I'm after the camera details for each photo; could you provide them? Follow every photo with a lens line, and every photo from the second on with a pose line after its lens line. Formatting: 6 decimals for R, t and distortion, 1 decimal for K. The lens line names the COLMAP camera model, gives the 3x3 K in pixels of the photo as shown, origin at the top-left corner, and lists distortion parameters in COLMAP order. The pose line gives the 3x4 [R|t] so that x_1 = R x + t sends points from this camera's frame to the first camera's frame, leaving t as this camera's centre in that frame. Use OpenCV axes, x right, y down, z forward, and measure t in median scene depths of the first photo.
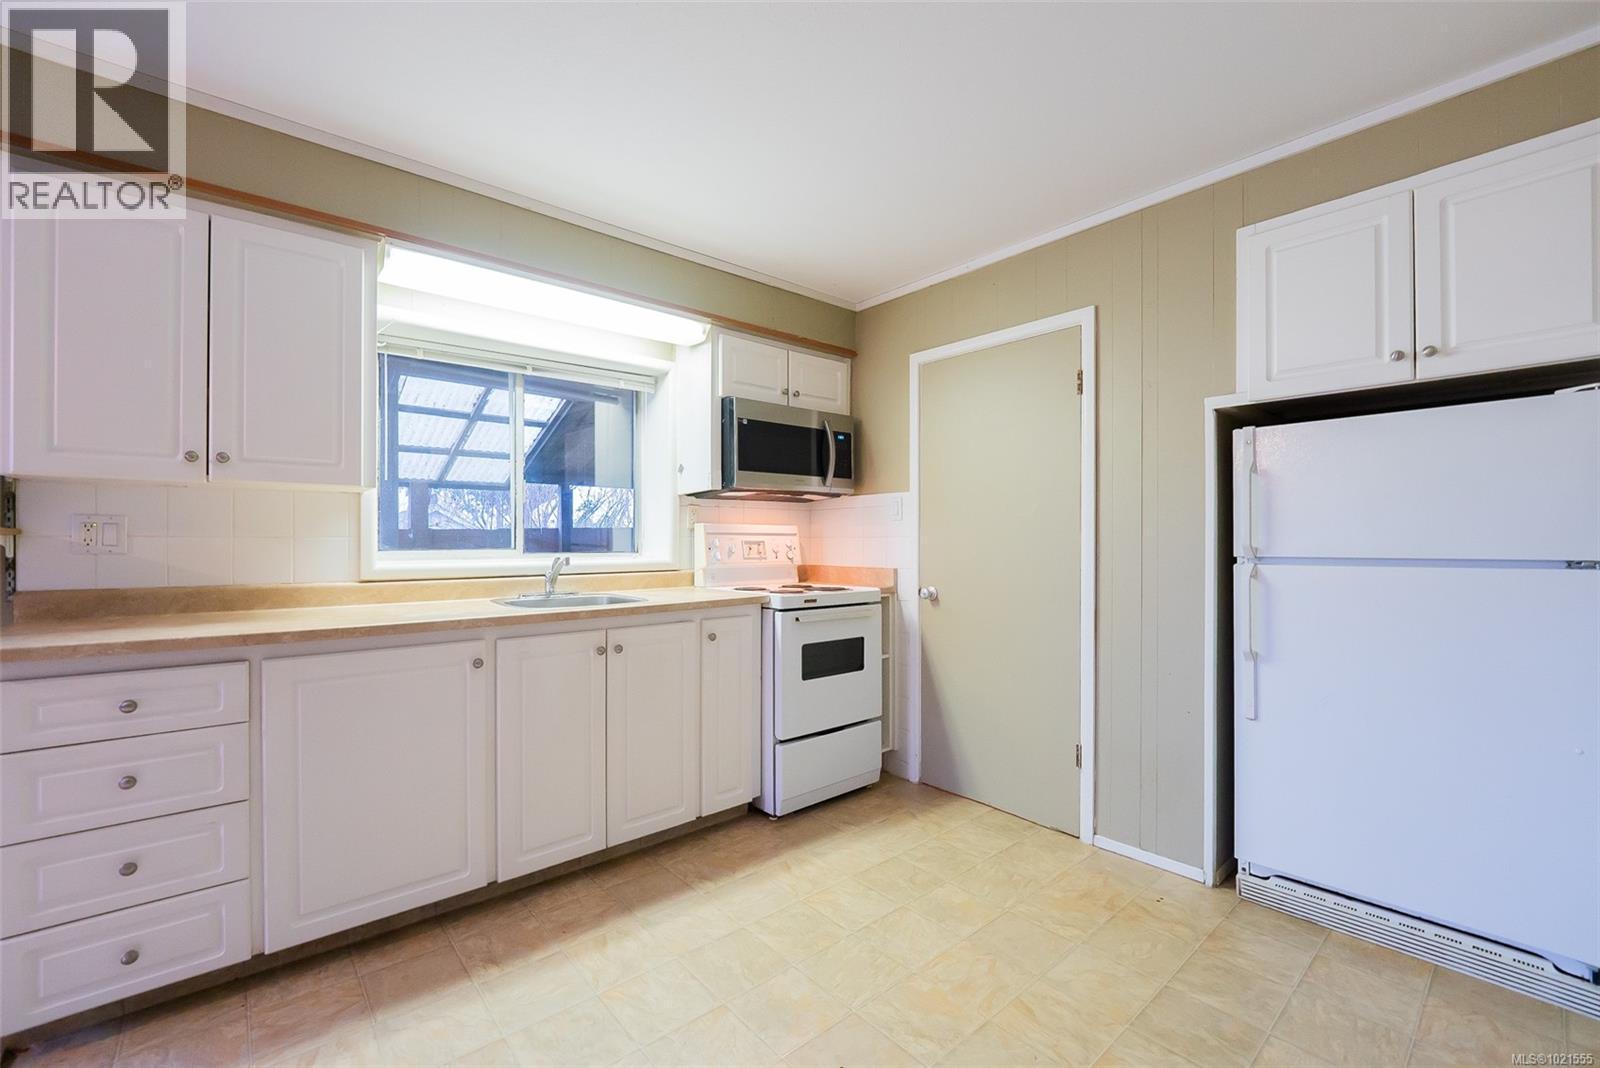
lens RADIAL K [[649.2, 0, 785.1], [0, 649.2, 539.9], [0, 0, 1]] dist [-0.010145, -0.000172]
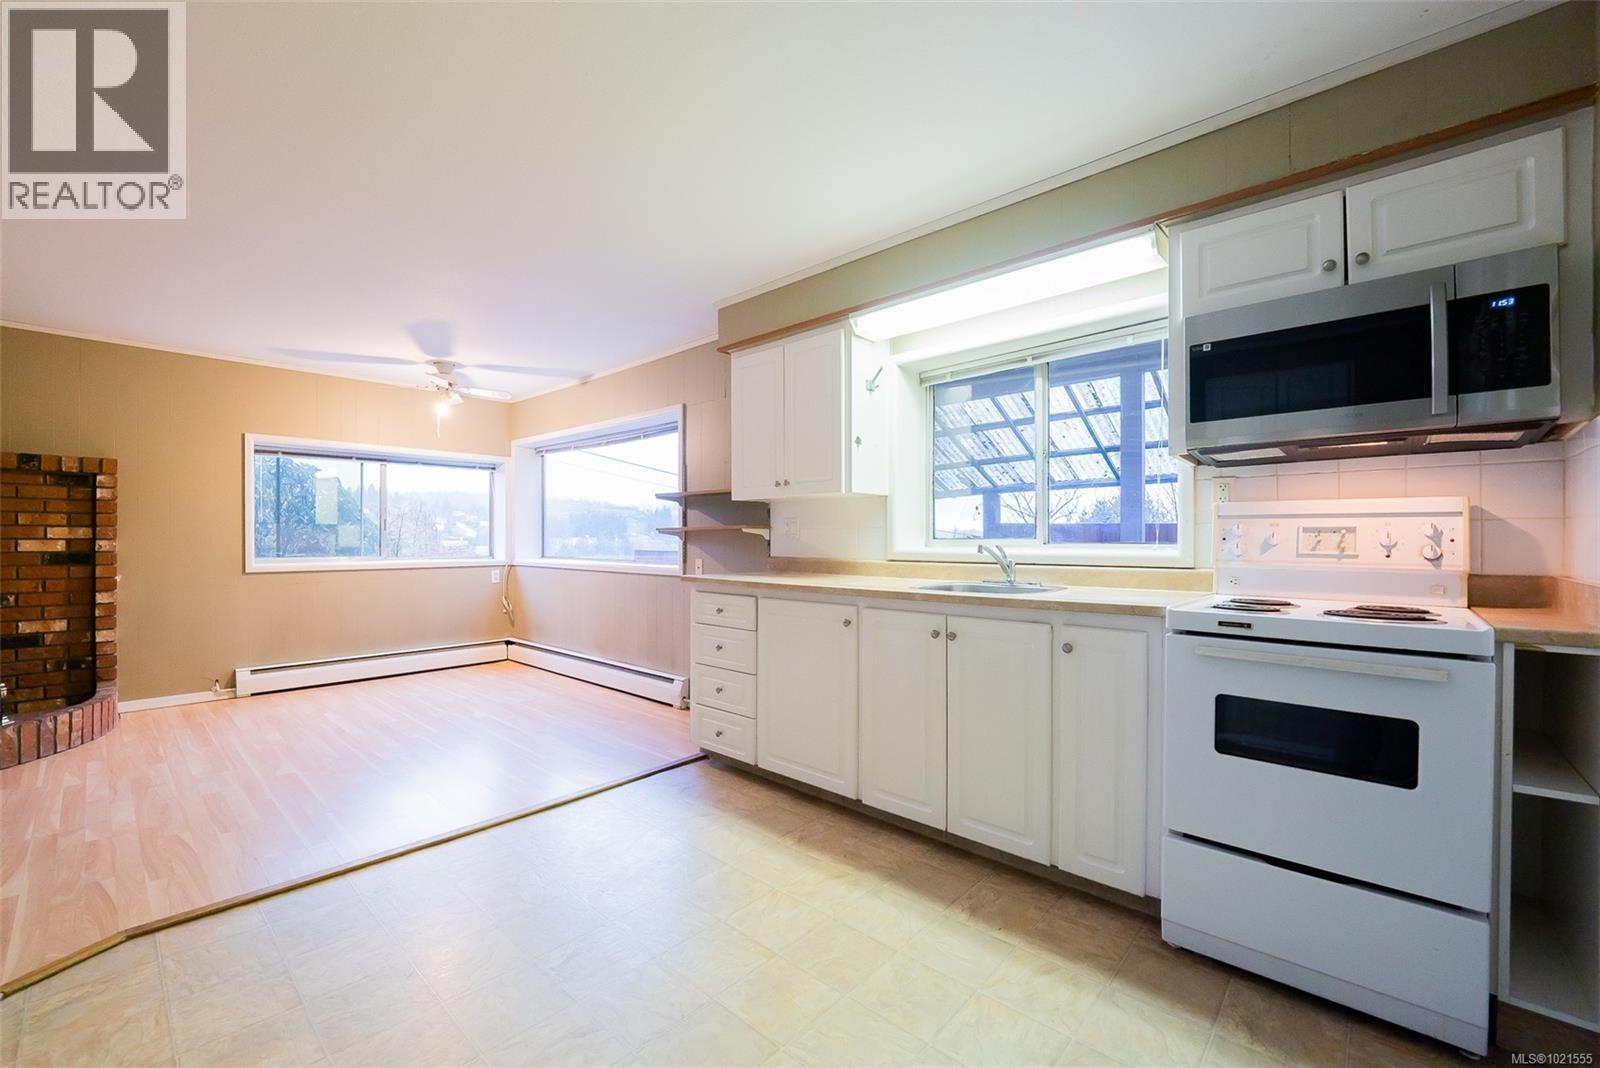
lens RADIAL K [[649.2, 0, 785.1], [0, 649.2, 539.9], [0, 0, 1]] dist [-0.010145, -0.000172]
pose [[0.126250, 0.000497, -0.991998, 0.630931], [-0.002474, 0.999997, 0.000187, 0.019328], [0.991995, 0.002431, 0.126251, 0.565033]]
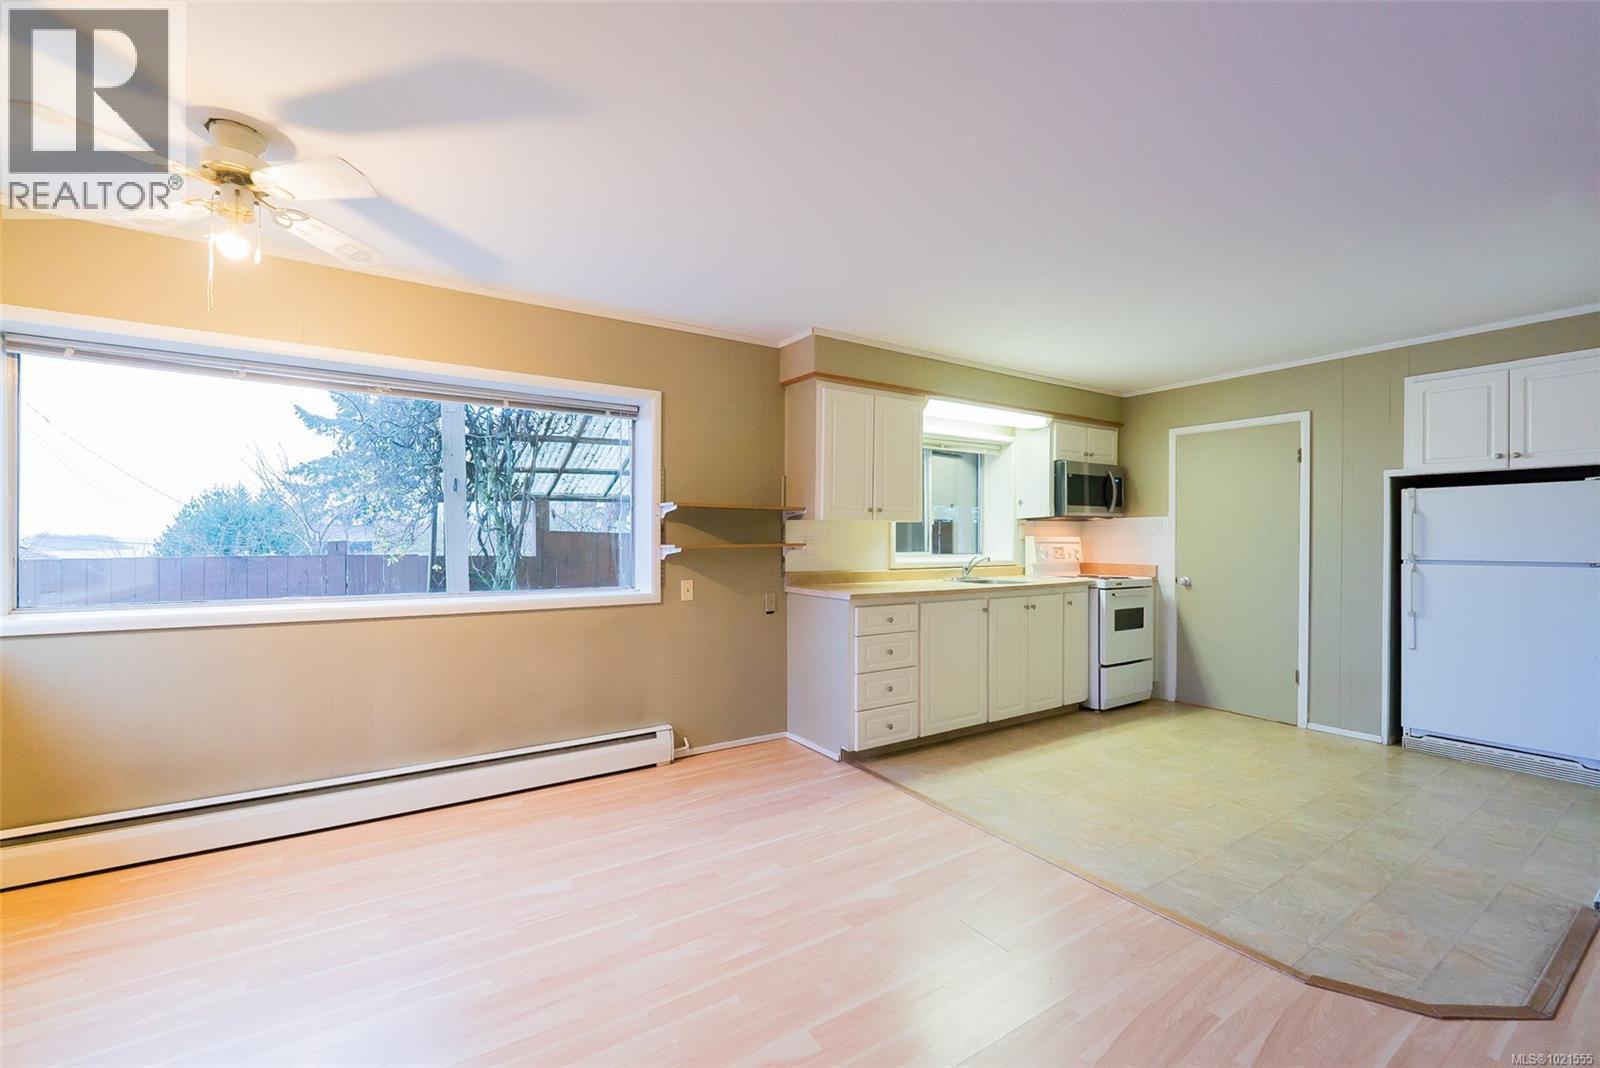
lens RADIAL K [[657.5, 0, 793.8], [0, 657.5, 540.0], [0, 0, 1]] dist [0.000427, -0.001115]
pose [[0.992940, 0.003573, -0.118563, -0.651547], [-0.003098, 0.999986, 0.004194, -0.026387], [0.118576, -0.003797, 0.992938, -0.862483]]
